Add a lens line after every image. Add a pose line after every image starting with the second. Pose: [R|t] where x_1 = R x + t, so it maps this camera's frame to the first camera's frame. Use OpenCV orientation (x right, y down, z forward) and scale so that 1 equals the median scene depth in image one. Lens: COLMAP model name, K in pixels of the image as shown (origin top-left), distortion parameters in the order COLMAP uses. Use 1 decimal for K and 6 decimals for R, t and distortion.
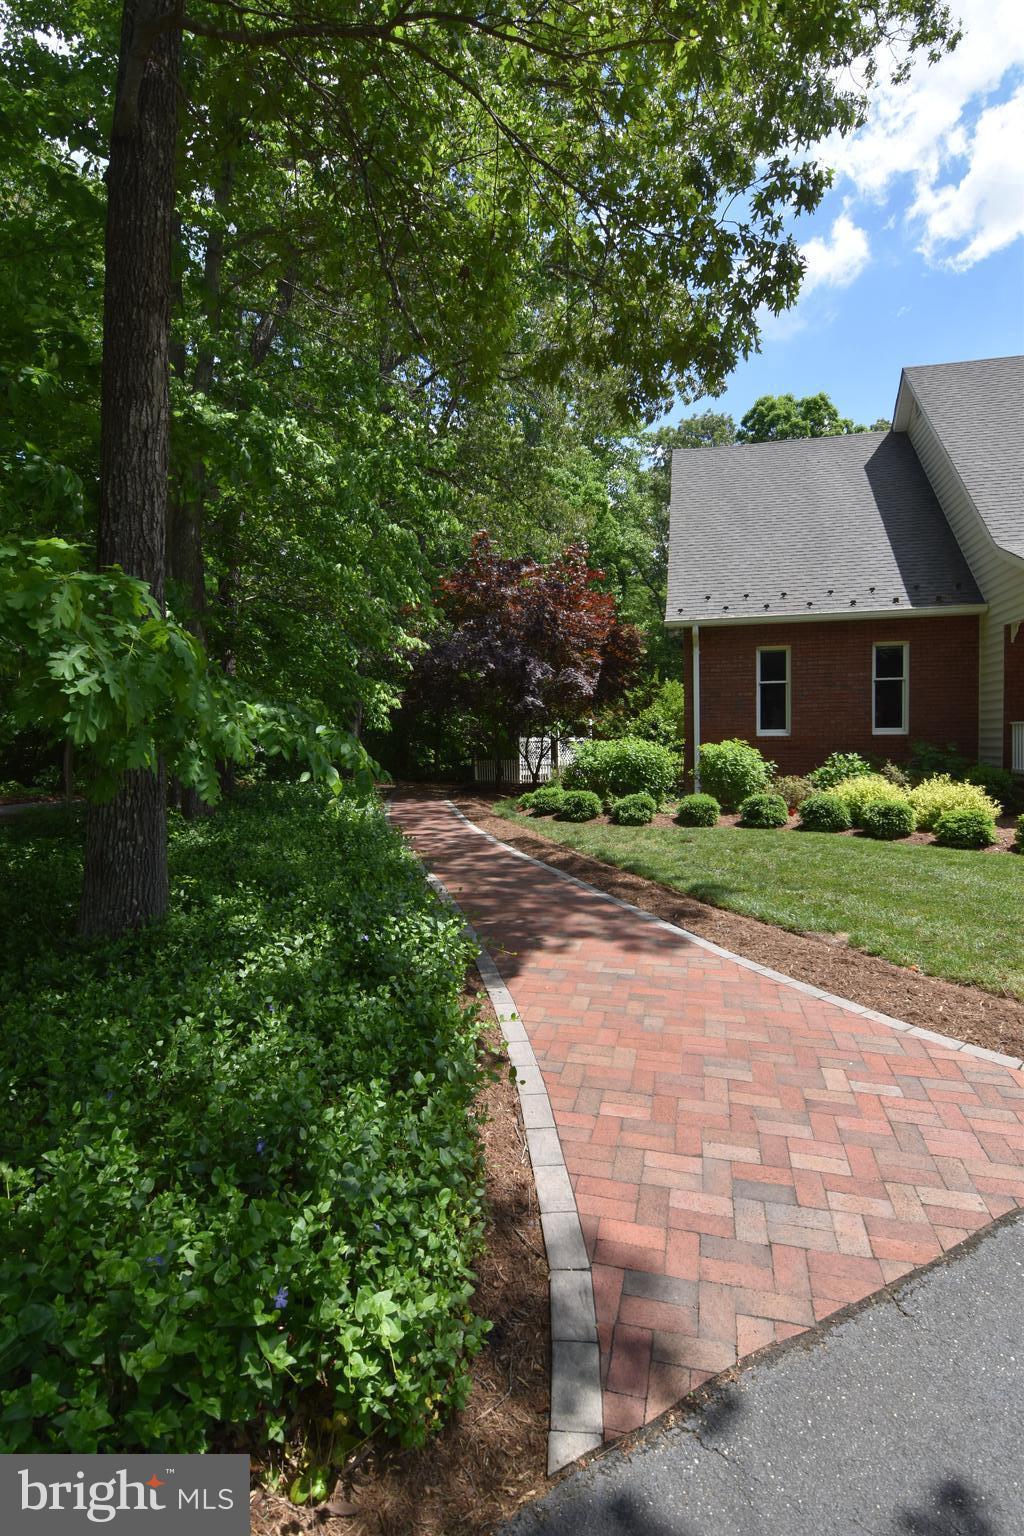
lens RADIAL K [[741.7, 0, 512.0], [0, 741.7, 768.0], [0, 0, 1]] dist [-0.010714, -0.006795]
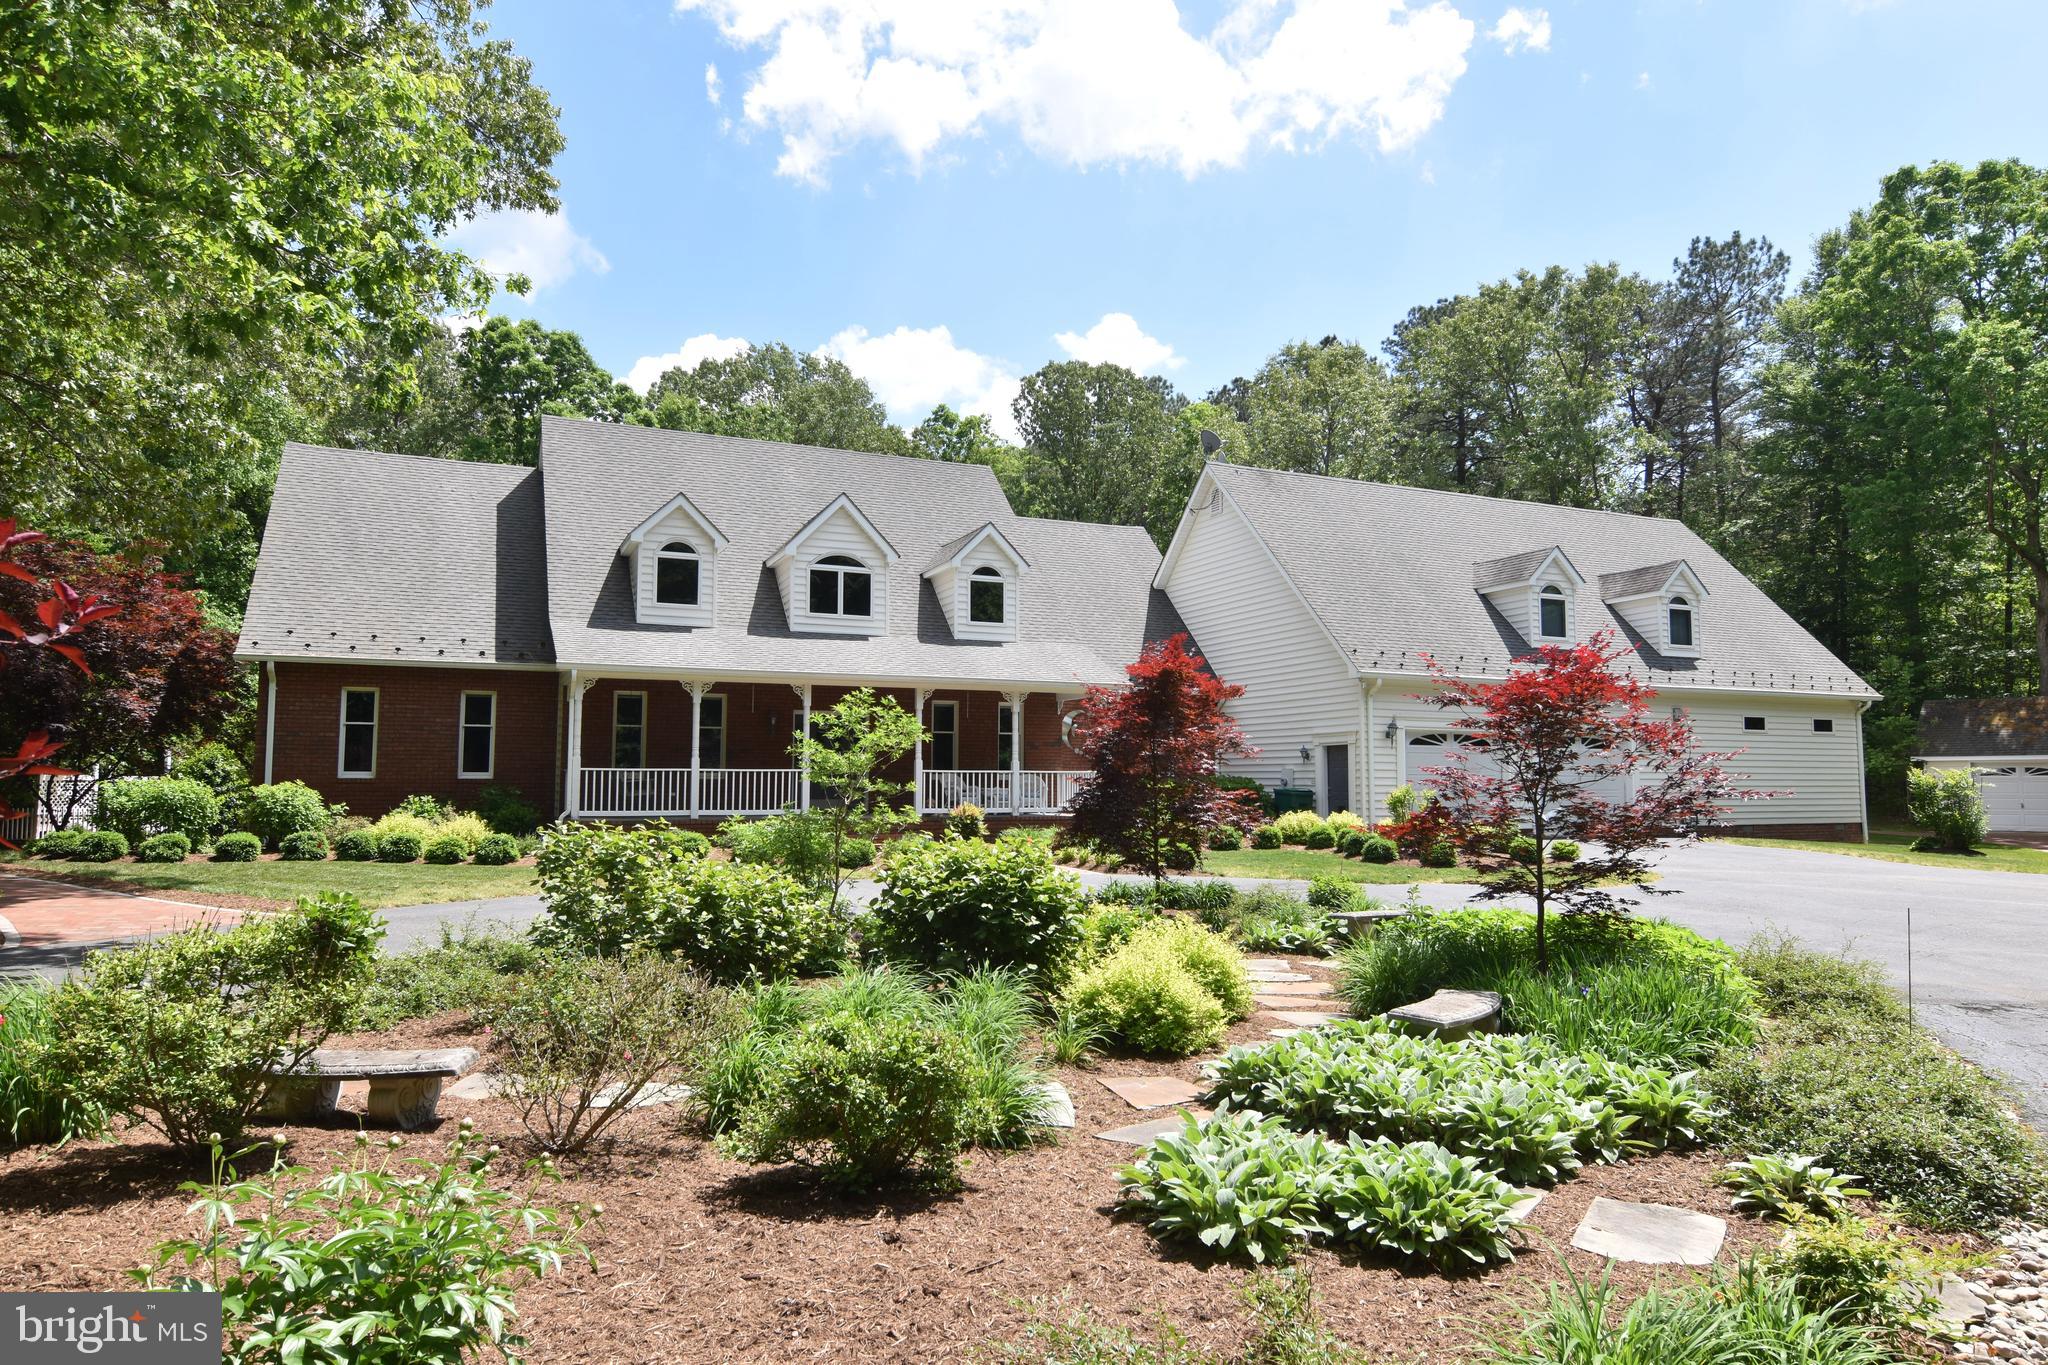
lens RADIAL K [[1262.1, 0, 1030.0], [0, 1262.1, 674.2], [0, 0, 1]] dist [-0.000126, -0.015804]
pose [[0.784141, 0.067301, 0.616923, 0.016475], [0.011104, 0.992421, -0.122379, 0.040657], [-0.620484, 0.102813, 0.777451, -1.025805]]
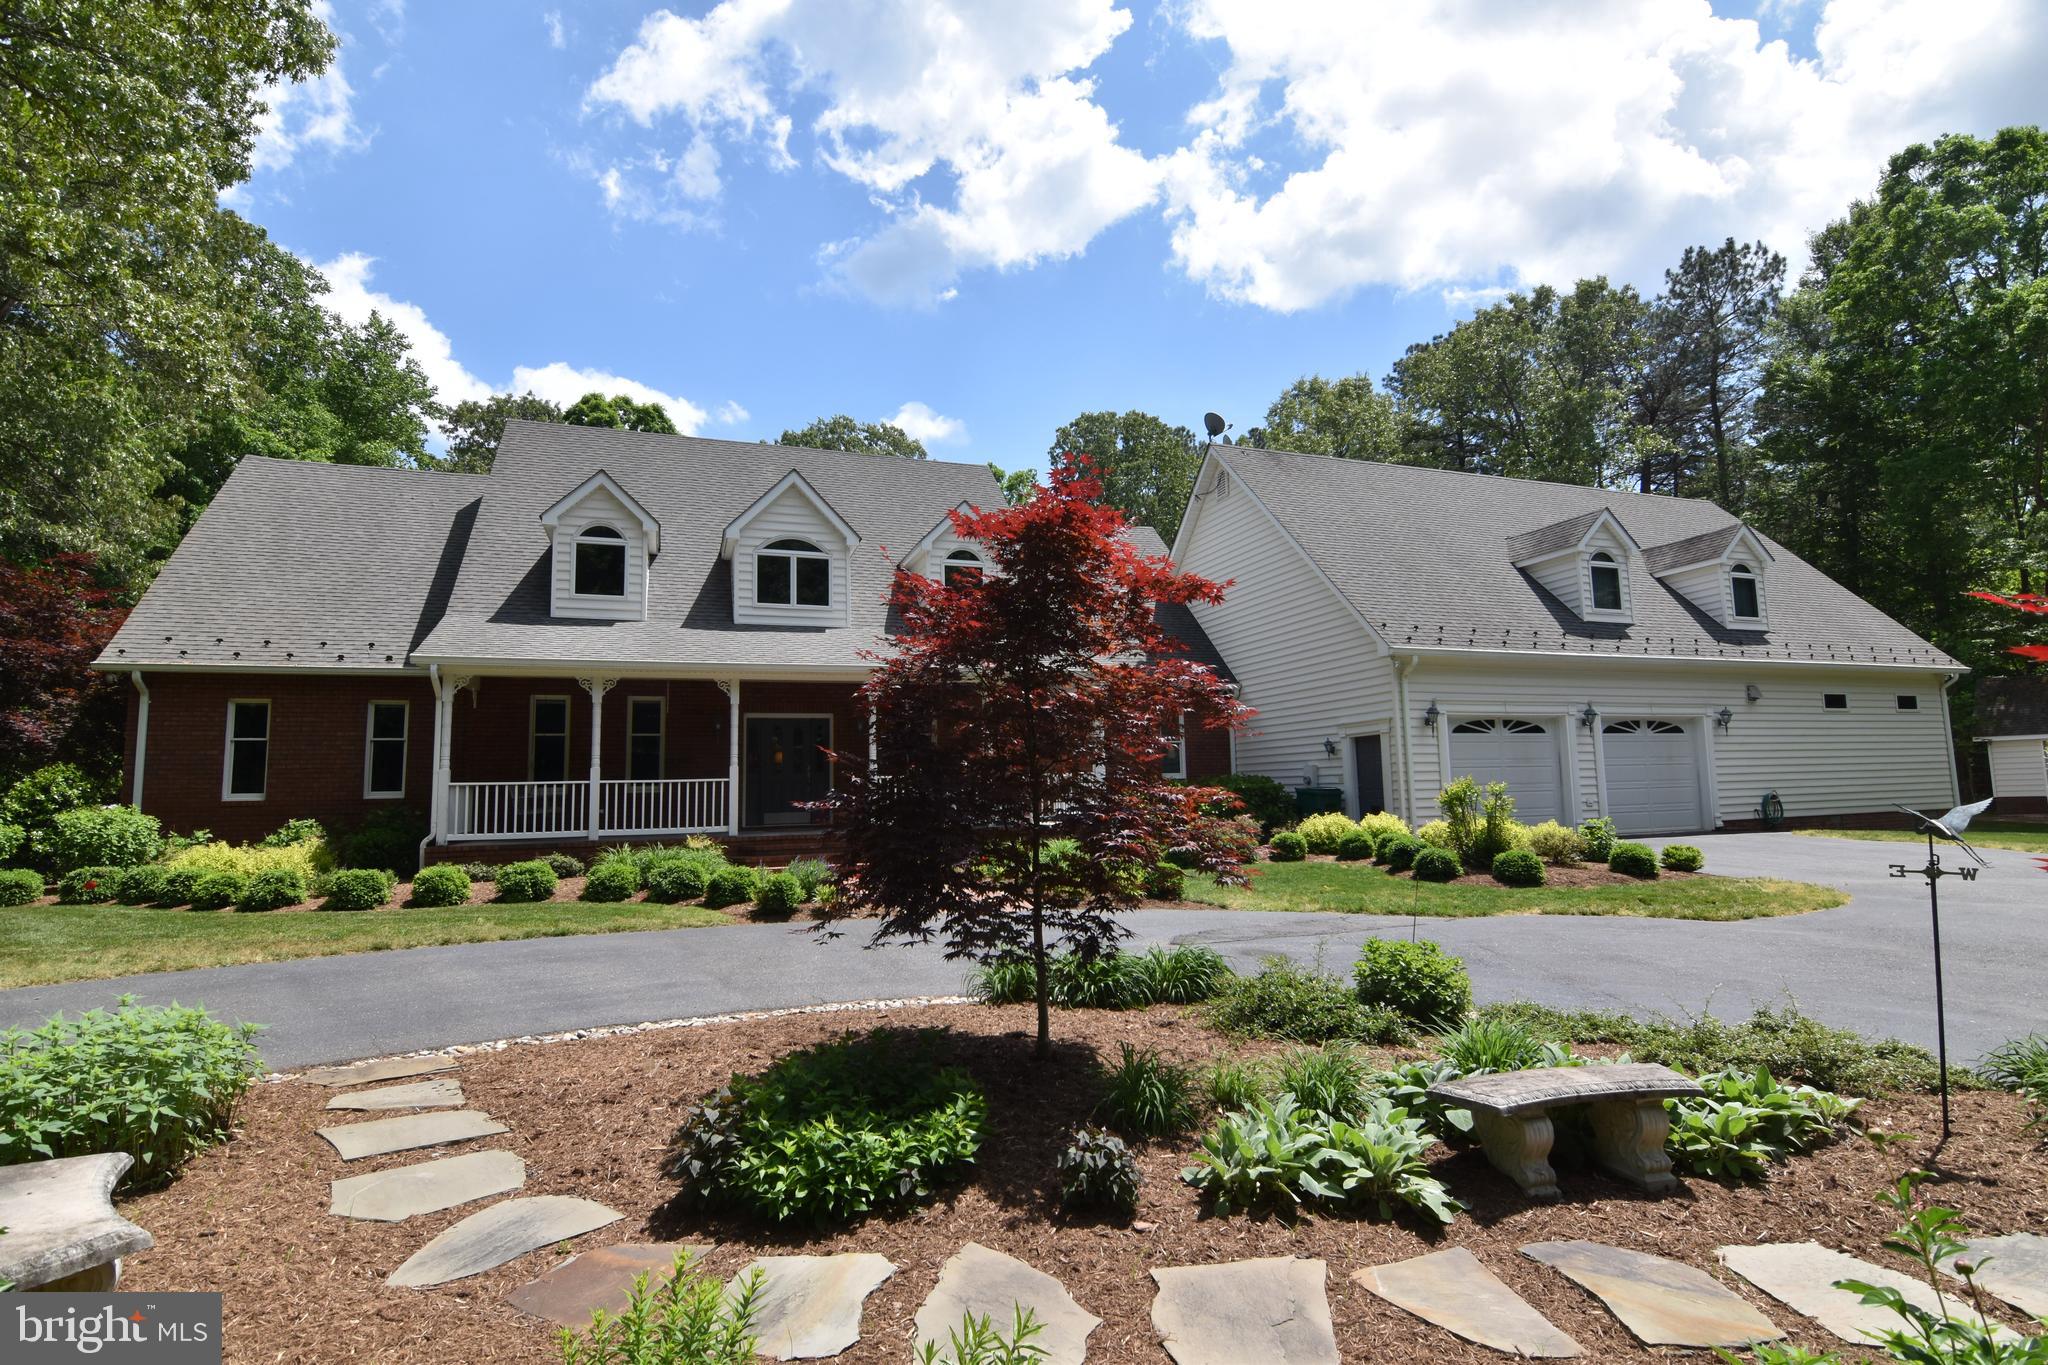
lens RADIAL K [[989.0, 0, 1030.2], [0, 989.0, 680.7], [0, 0, 1]] dist [-0.010714, -0.006795]
pose [[0.829377, 0.056454, 0.555829, 0.560780], [0.033391, 0.988094, -0.150183, 0.024944], [-0.557690, 0.143117, 0.817618, -0.569475]]
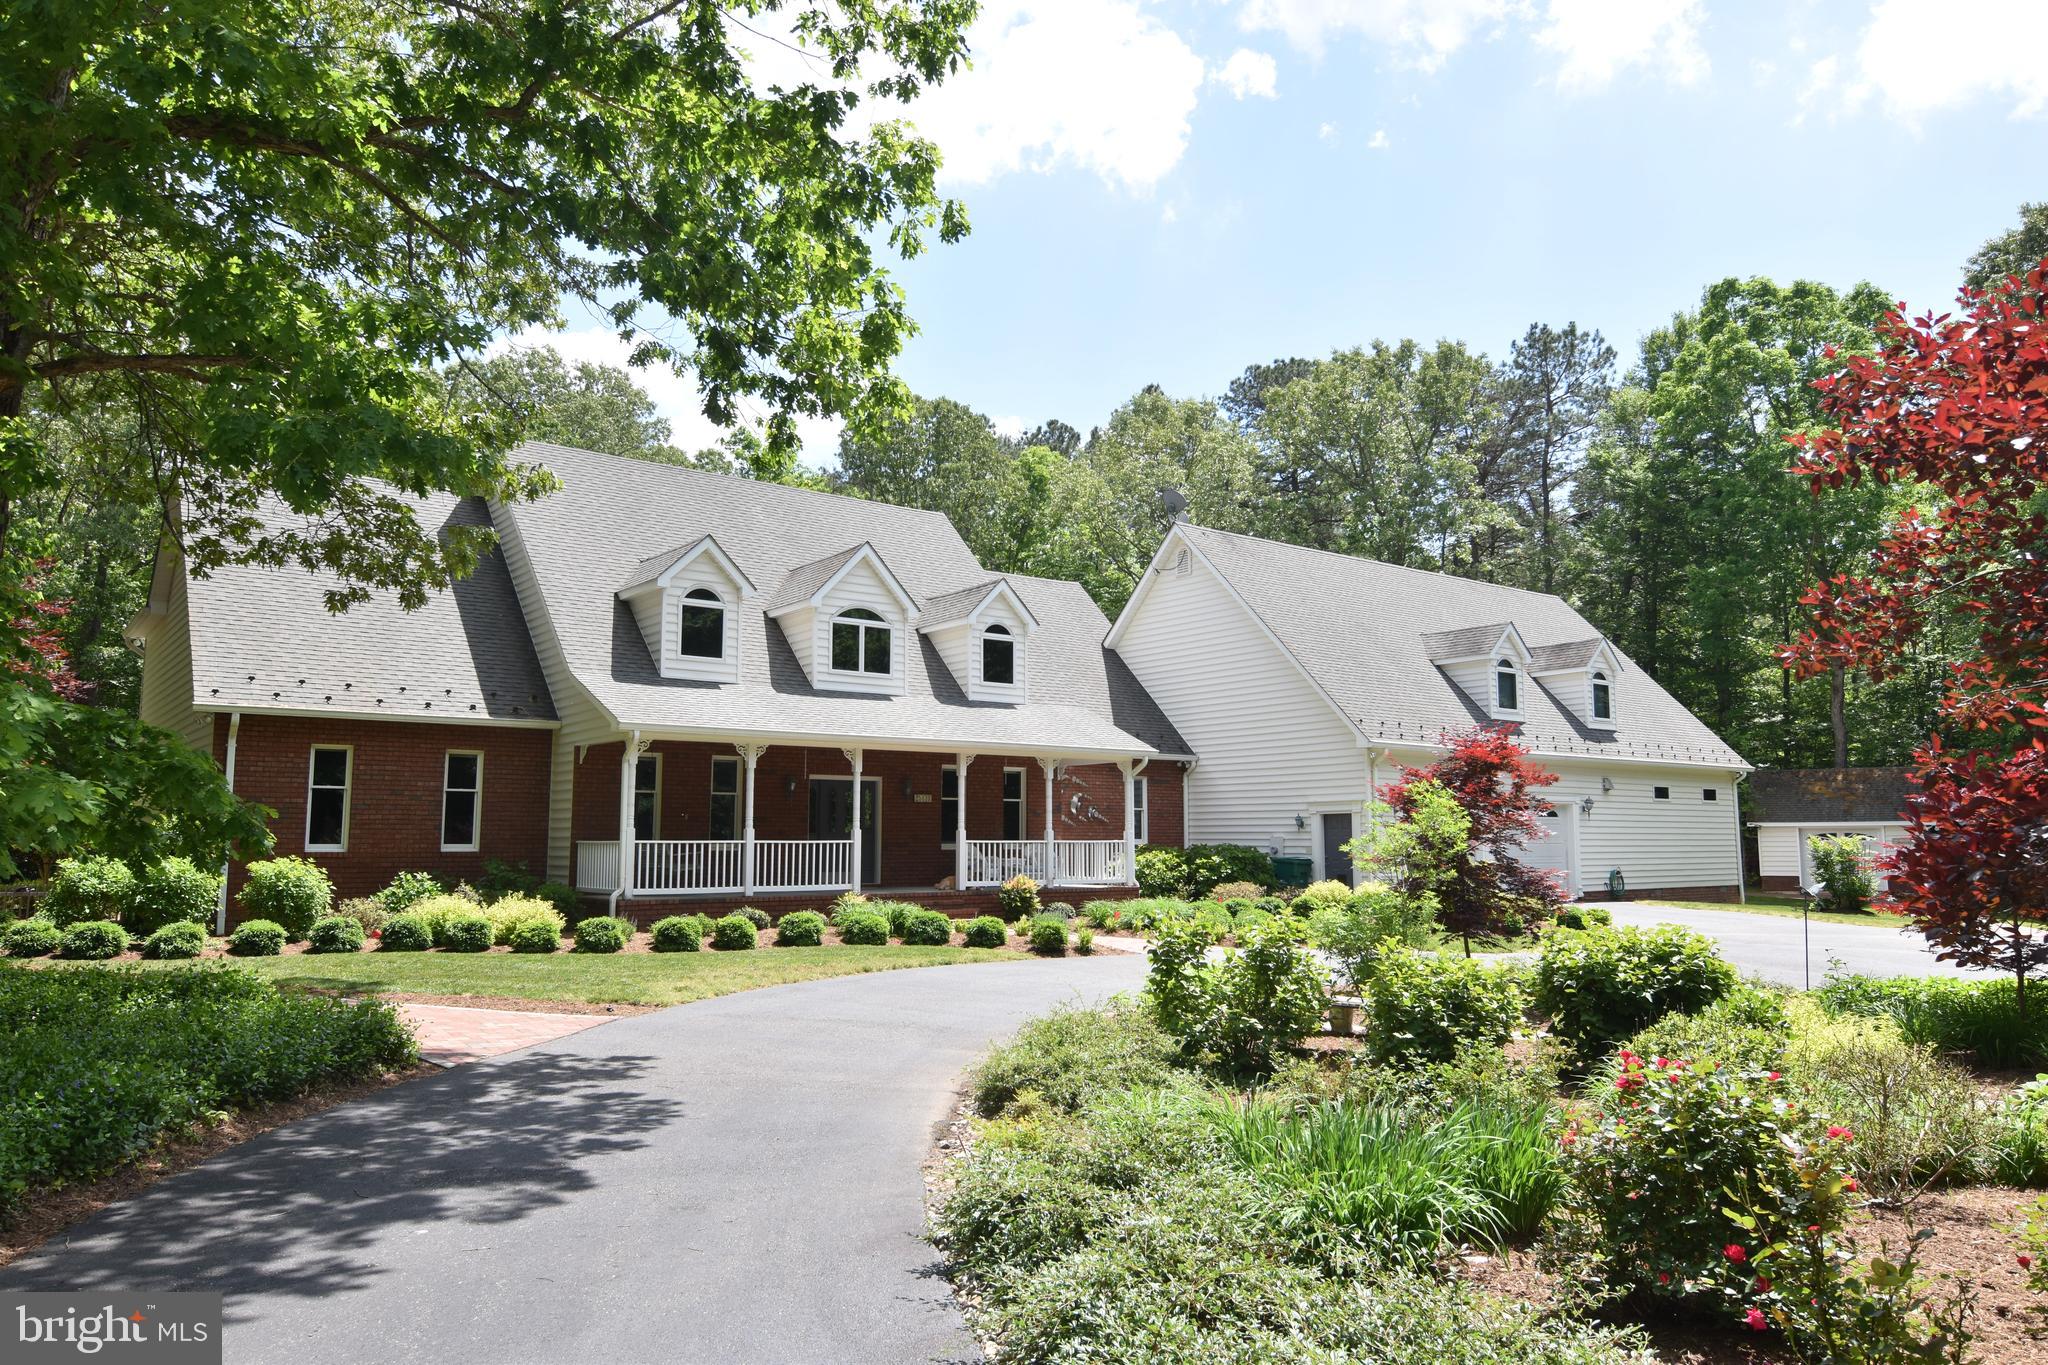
lens RADIAL K [[1378.8, 0, 1034.4], [0, 1378.8, 674.8], [0, 0, 1]] dist [-0.005597, -0.007248]
pose [[0.616674, 0.106759, 0.779946, -0.455183], [0.021537, 0.988103, -0.152279, 0.015113], [-0.786924, 0.110704, 0.607038, -0.697875]]
